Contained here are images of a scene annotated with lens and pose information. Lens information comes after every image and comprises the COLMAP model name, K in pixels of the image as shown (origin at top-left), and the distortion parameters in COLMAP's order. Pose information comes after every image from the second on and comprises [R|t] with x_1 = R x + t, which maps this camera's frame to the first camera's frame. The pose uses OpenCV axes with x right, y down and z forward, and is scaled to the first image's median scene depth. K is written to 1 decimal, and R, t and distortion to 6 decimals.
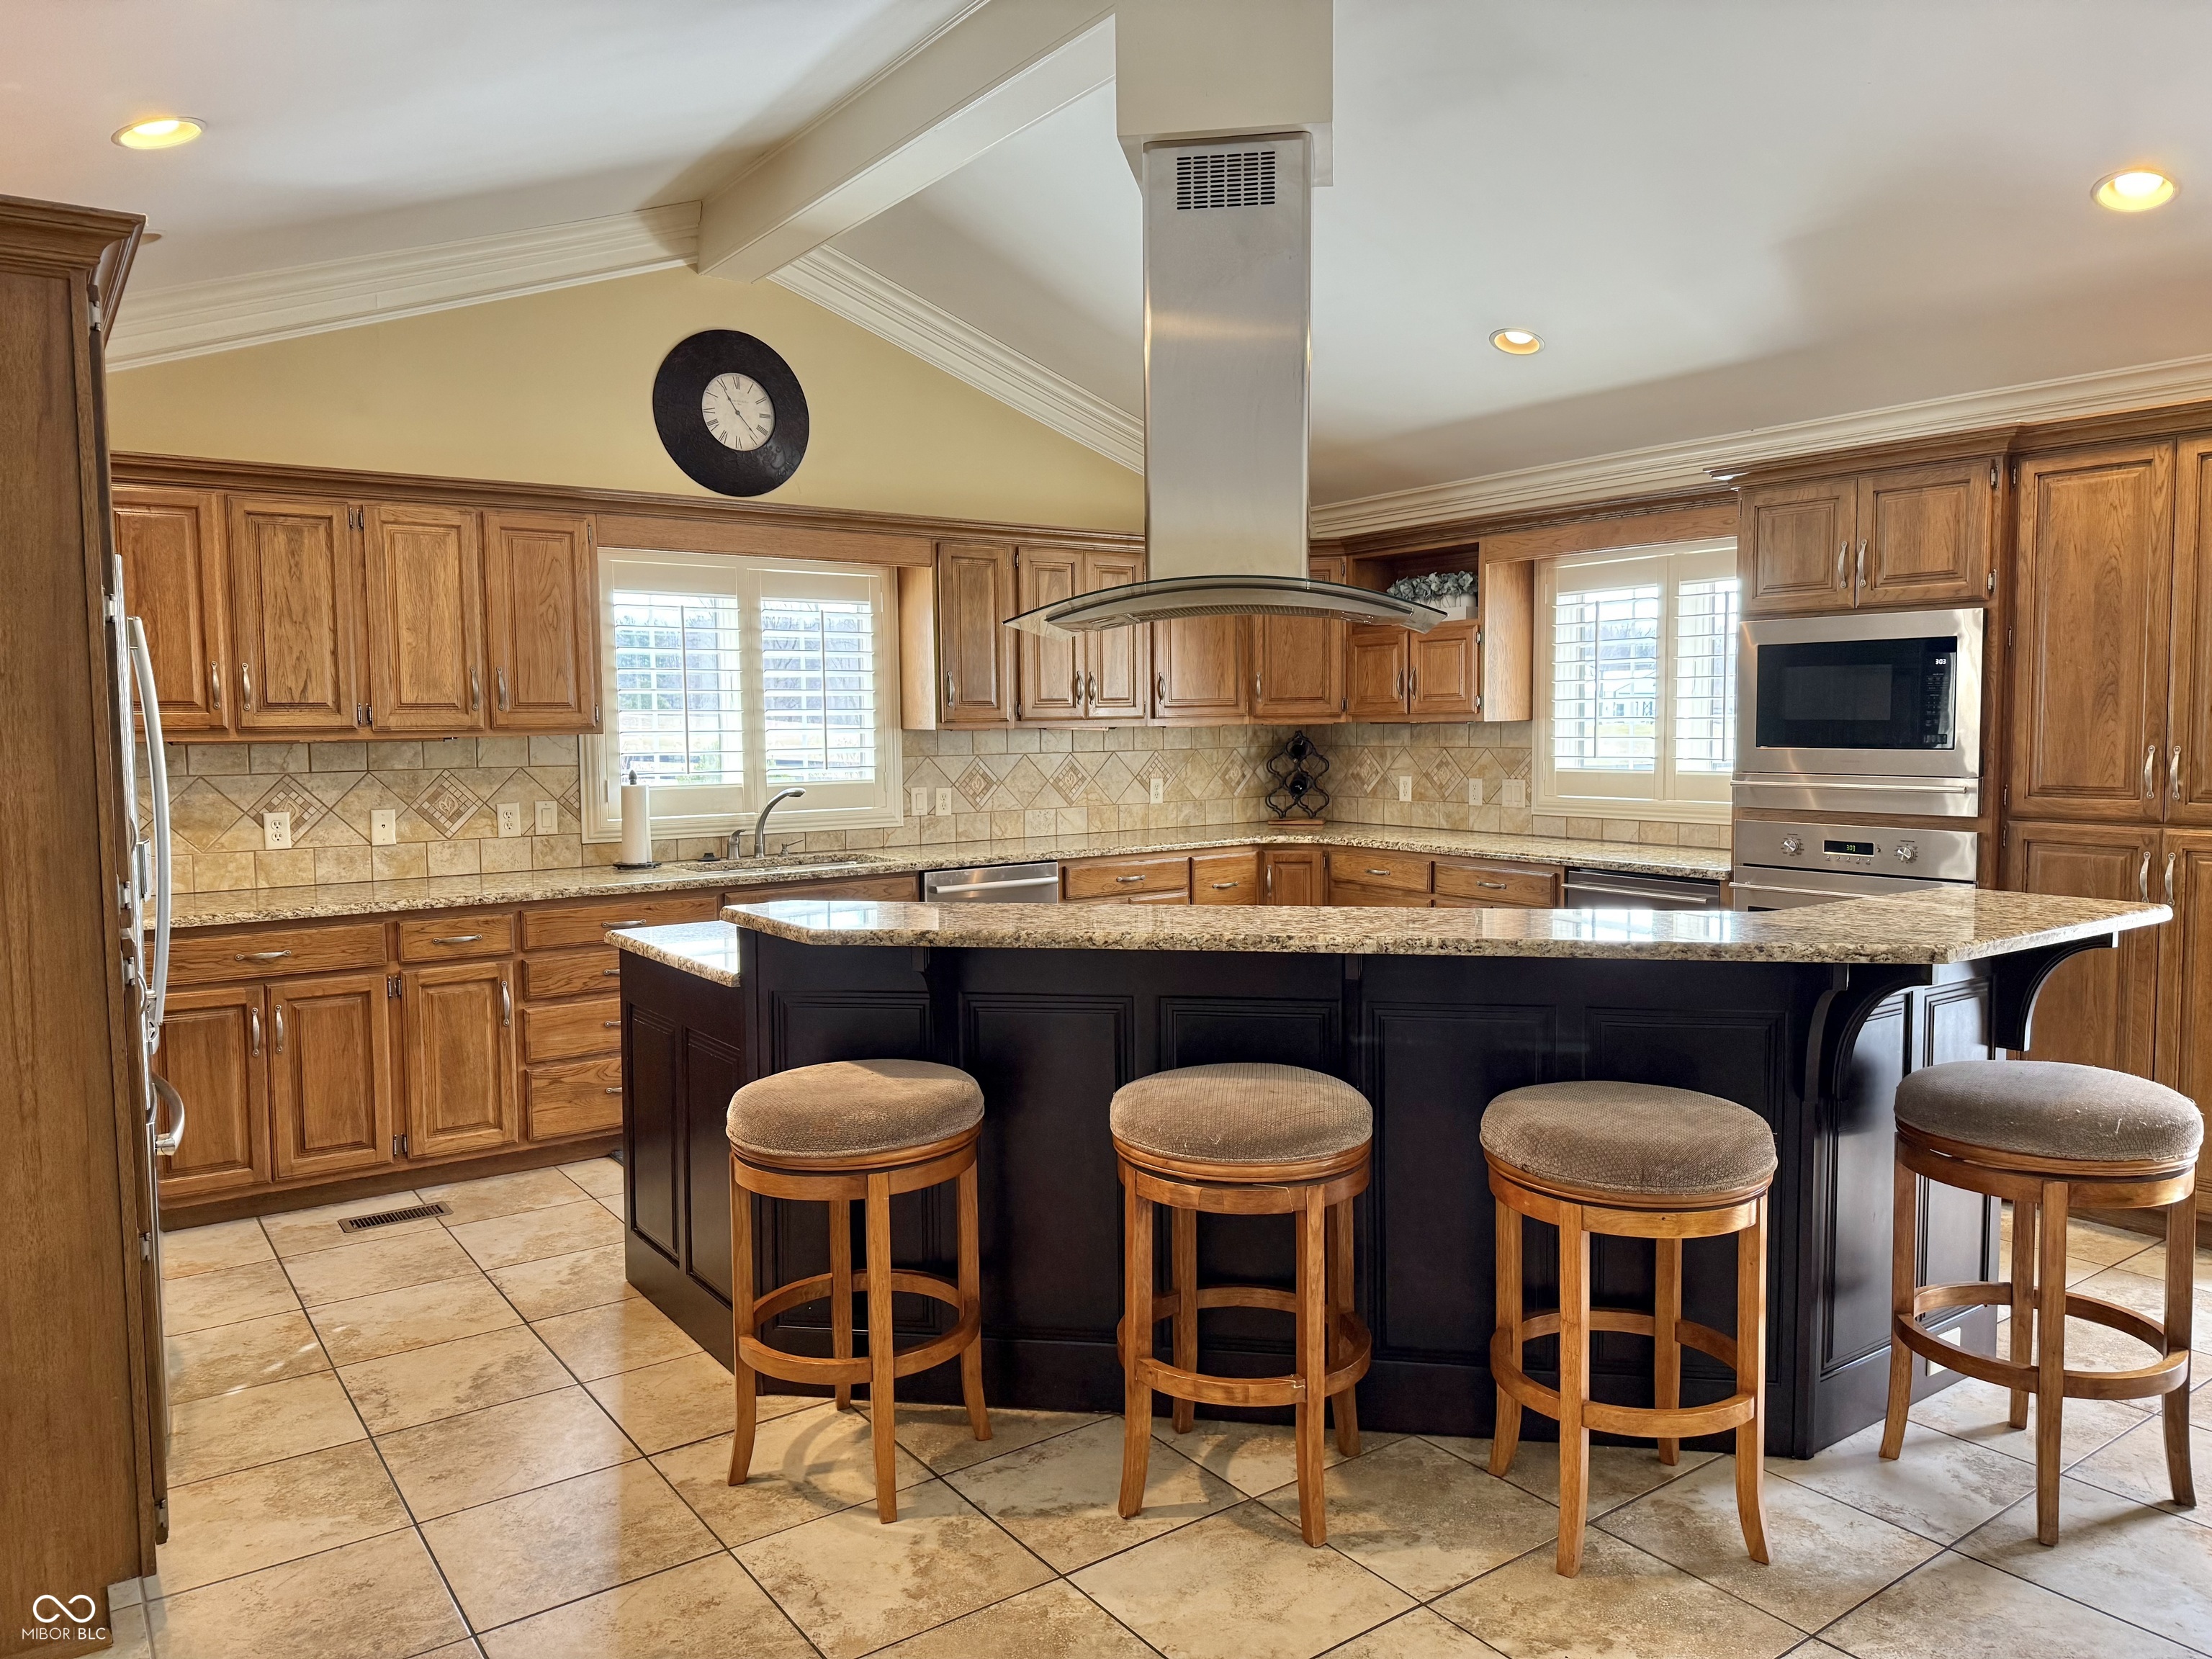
lens RADIAL K [[1550.4, 0, 1094.0], [0, 1550.4, 840.0], [0, 0, 1]] dist [0.107435, -0.141772]
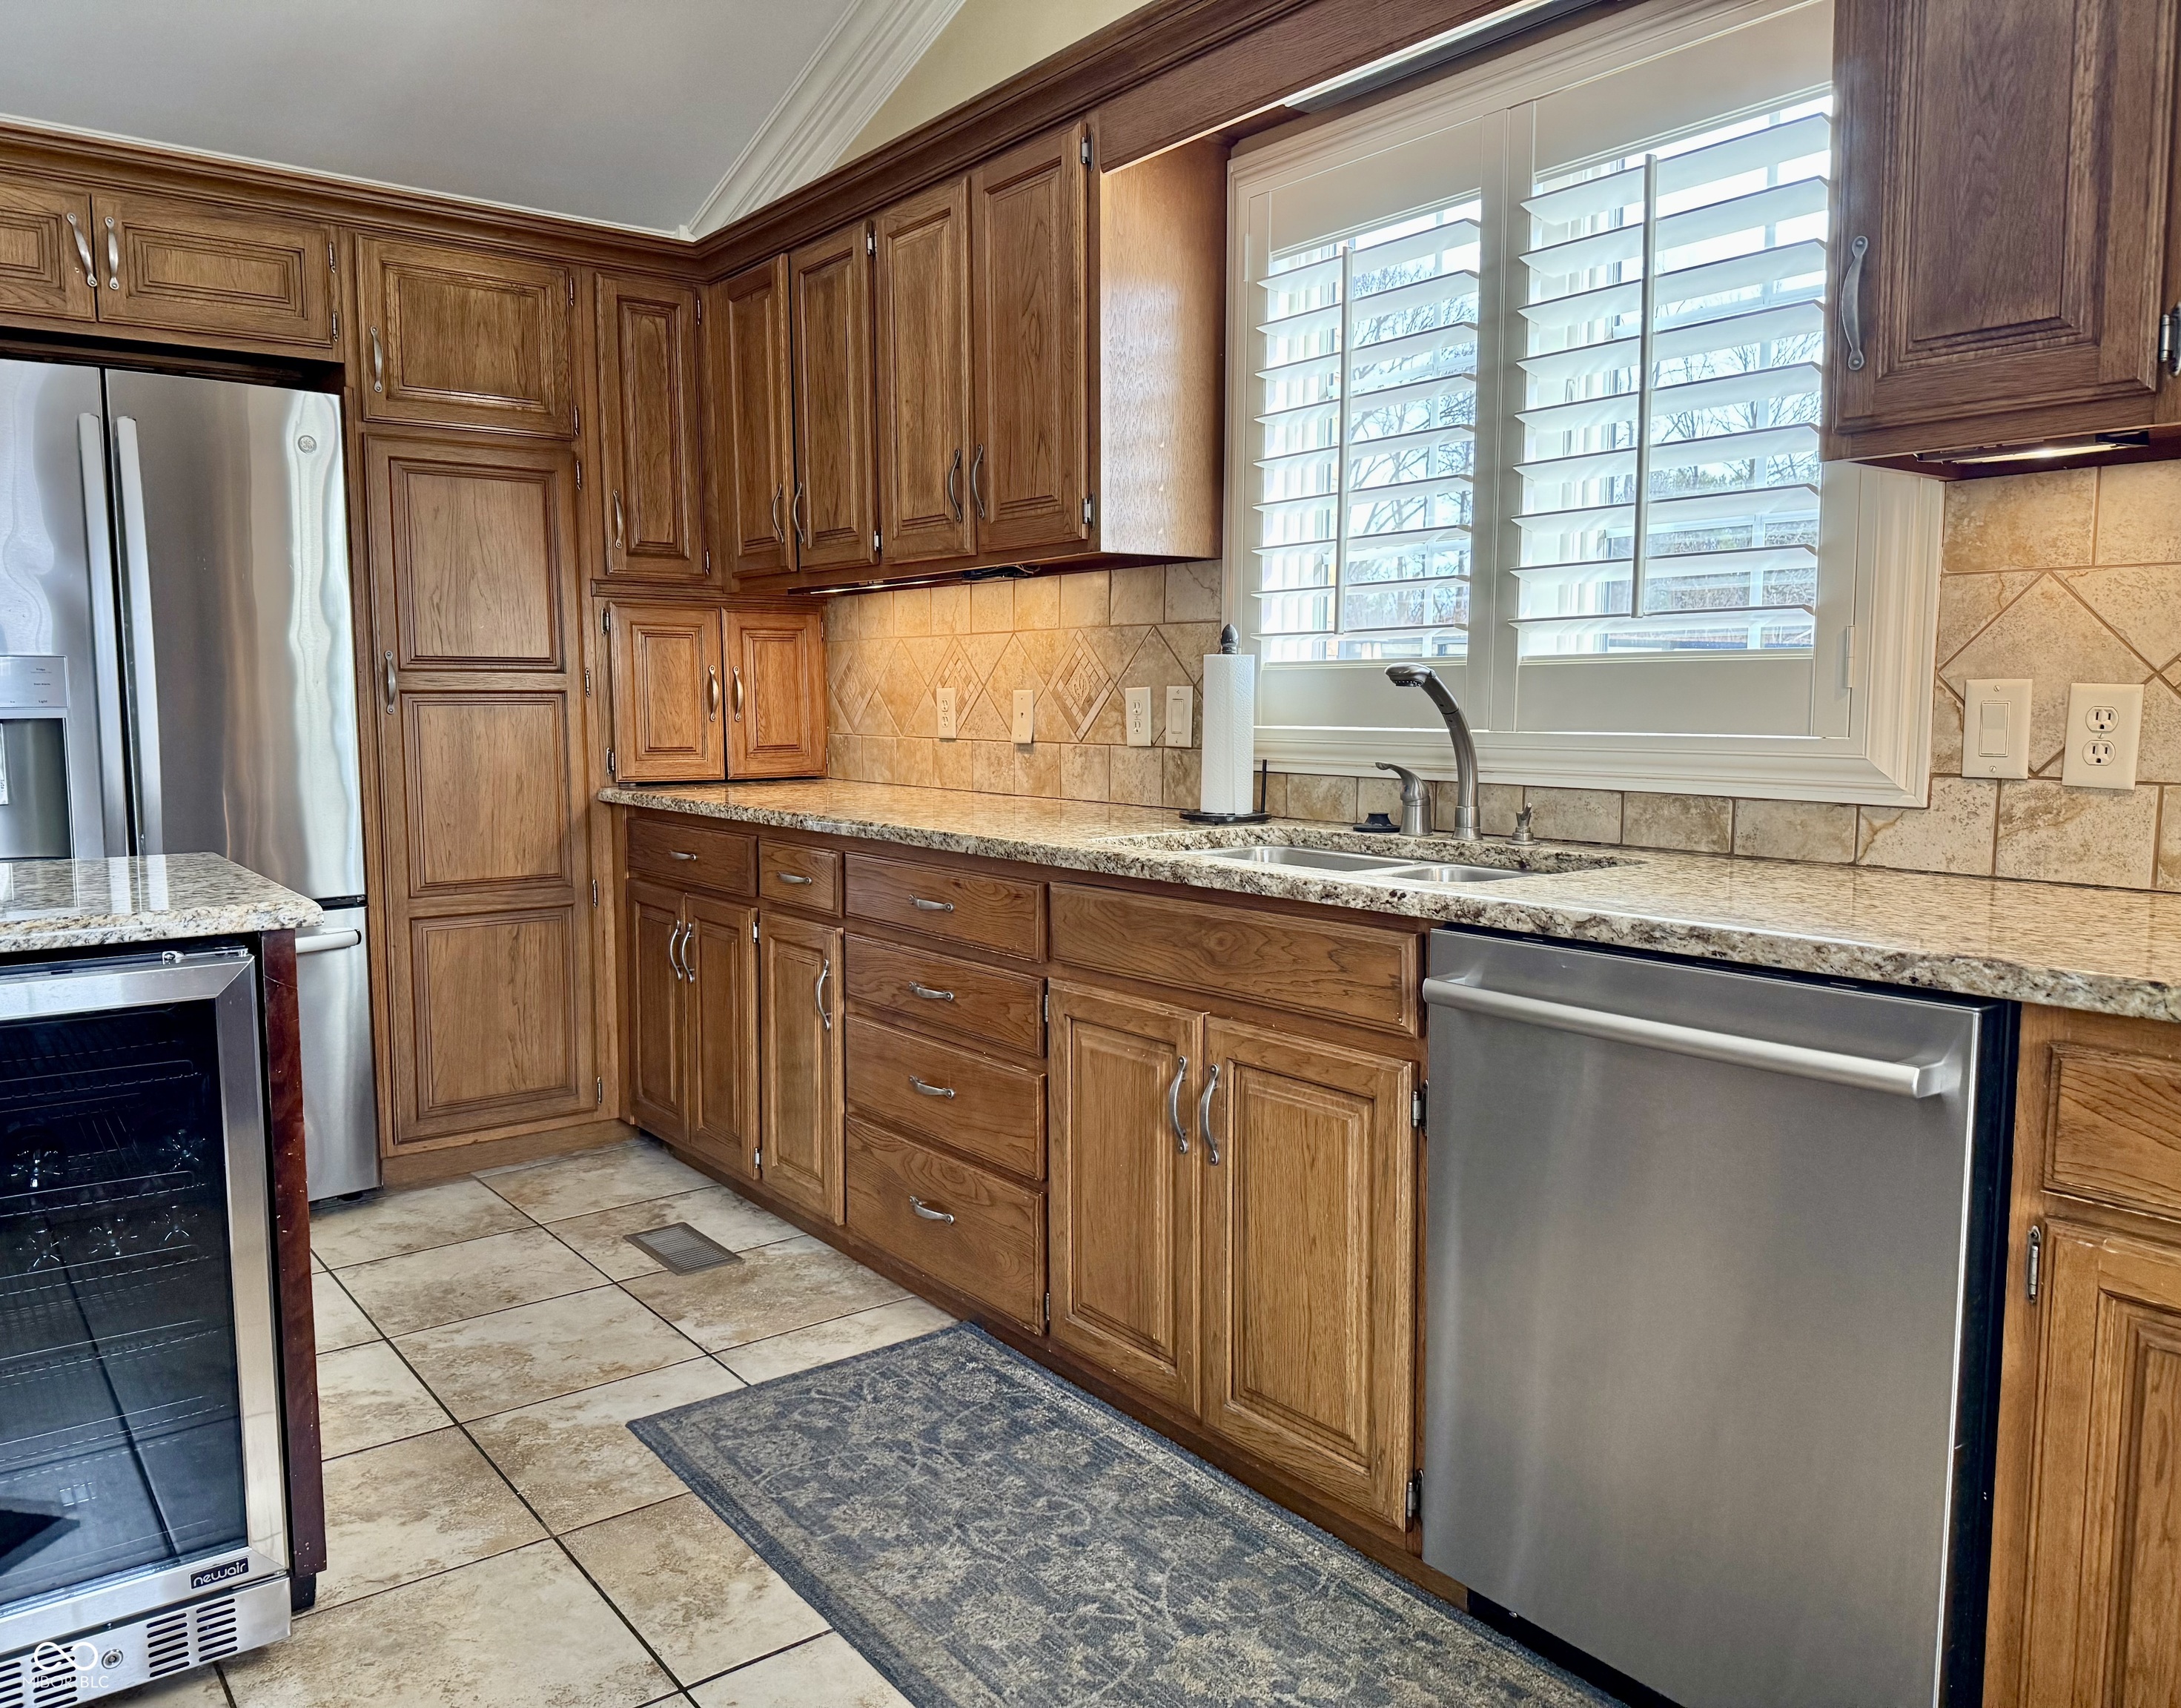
lens RADIAL K [[1605.0, 0, 1090.5], [0, 1605.0, 854.0], [0, 0, 1]] dist [0.069106, -0.066051]
pose [[0.026282, 0.108338, -0.993767, 0.241204], [-0.080006, 0.991149, 0.105936, -0.025539], [0.996448, 0.076723, 0.034717, 1.046813]]
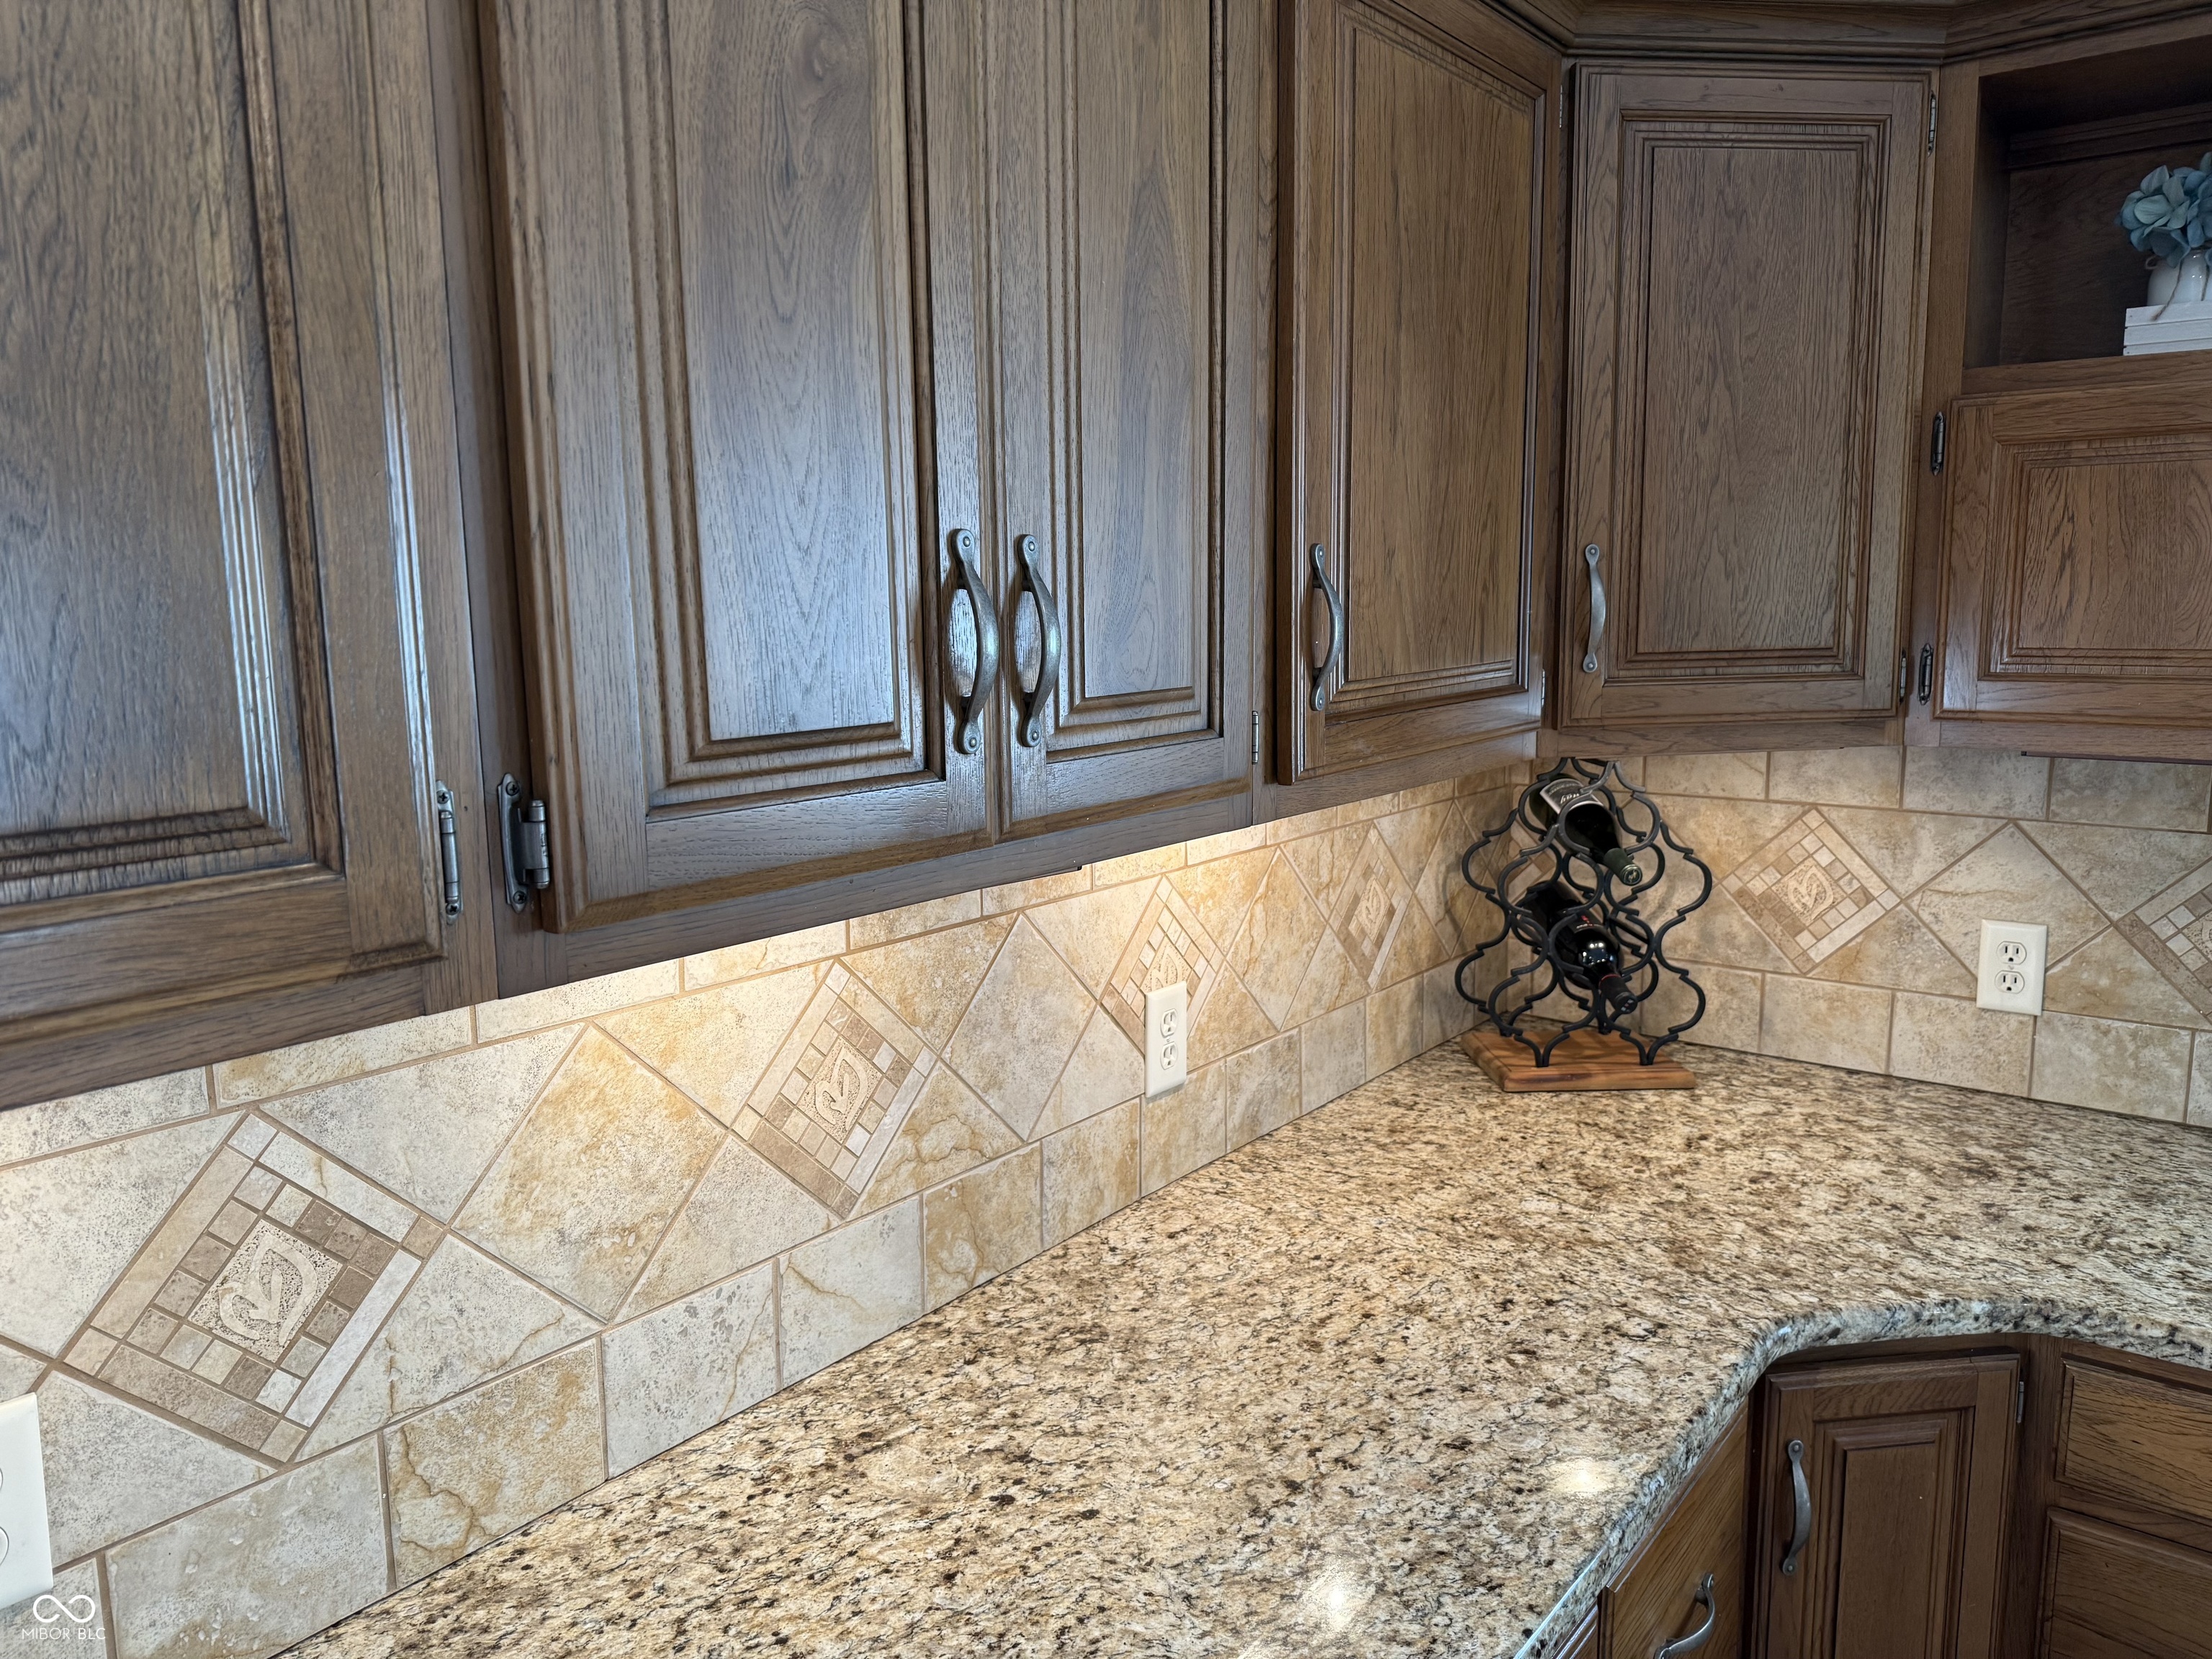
lens RADIAL K [[1550.4, 0, 1094.0], [0, 1550.4, 840.0], [0, 0, 1]] dist [0.107435, -0.141772]
pose [[0.963489, -0.043714, 0.264154, -0.048298], [0.023347, 0.996541, 0.079760, -0.116696], [-0.266727, -0.070680, 0.961177, 1.092898]]
